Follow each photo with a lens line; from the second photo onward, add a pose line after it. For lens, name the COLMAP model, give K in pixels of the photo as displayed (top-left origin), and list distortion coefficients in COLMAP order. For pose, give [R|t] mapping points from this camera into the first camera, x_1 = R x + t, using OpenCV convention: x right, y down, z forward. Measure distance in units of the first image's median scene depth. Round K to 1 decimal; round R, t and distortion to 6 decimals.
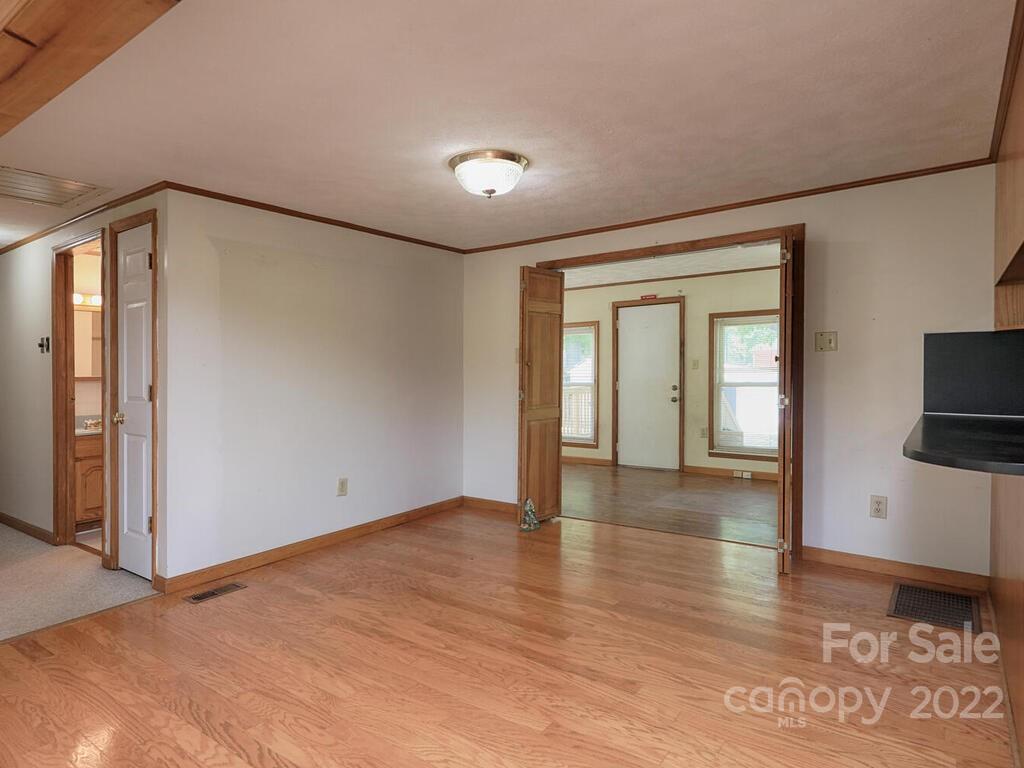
lens RADIAL K [[602.9, 0, 512.0], [0, 602.9, 384.0], [0, 0, 1]] dist [0.003329, 0.000477]
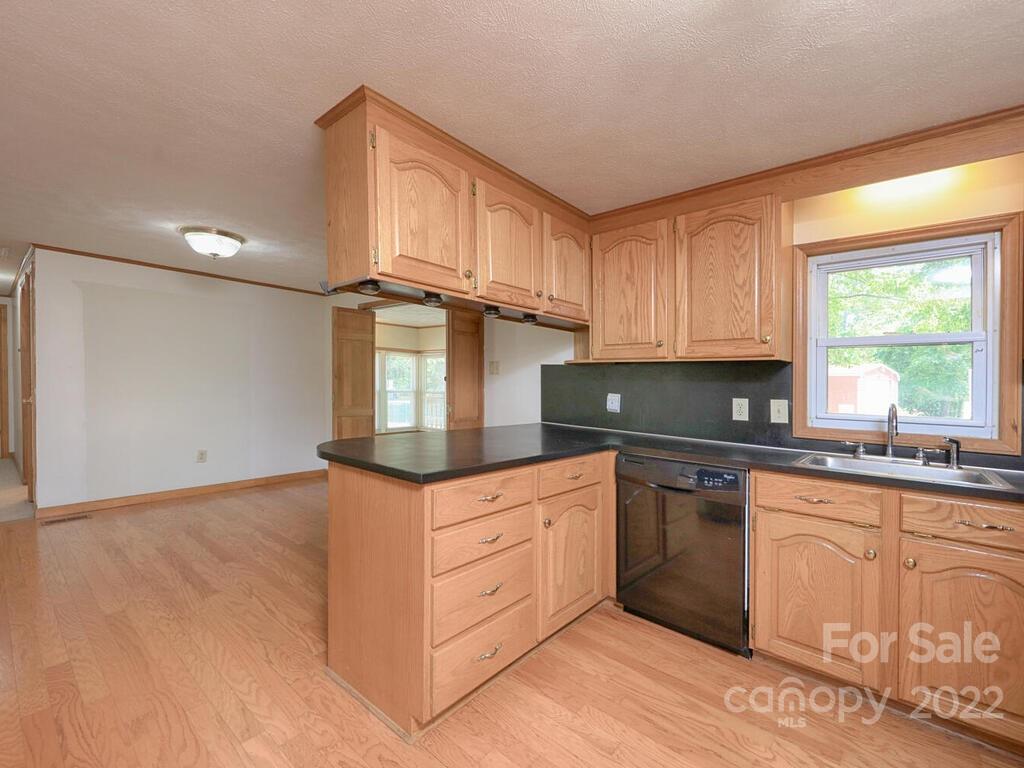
lens RADIAL K [[461.2, 0, 512.0], [0, 461.2, 384.0], [0, 0, 1]] dist [-0.000873, 0.000067]
pose [[0.996336, 0.040327, -0.075418, 0.646021], [-0.041664, 0.999000, -0.016233, -0.017142], [0.074688, 0.019316, 0.997020, -0.055026]]
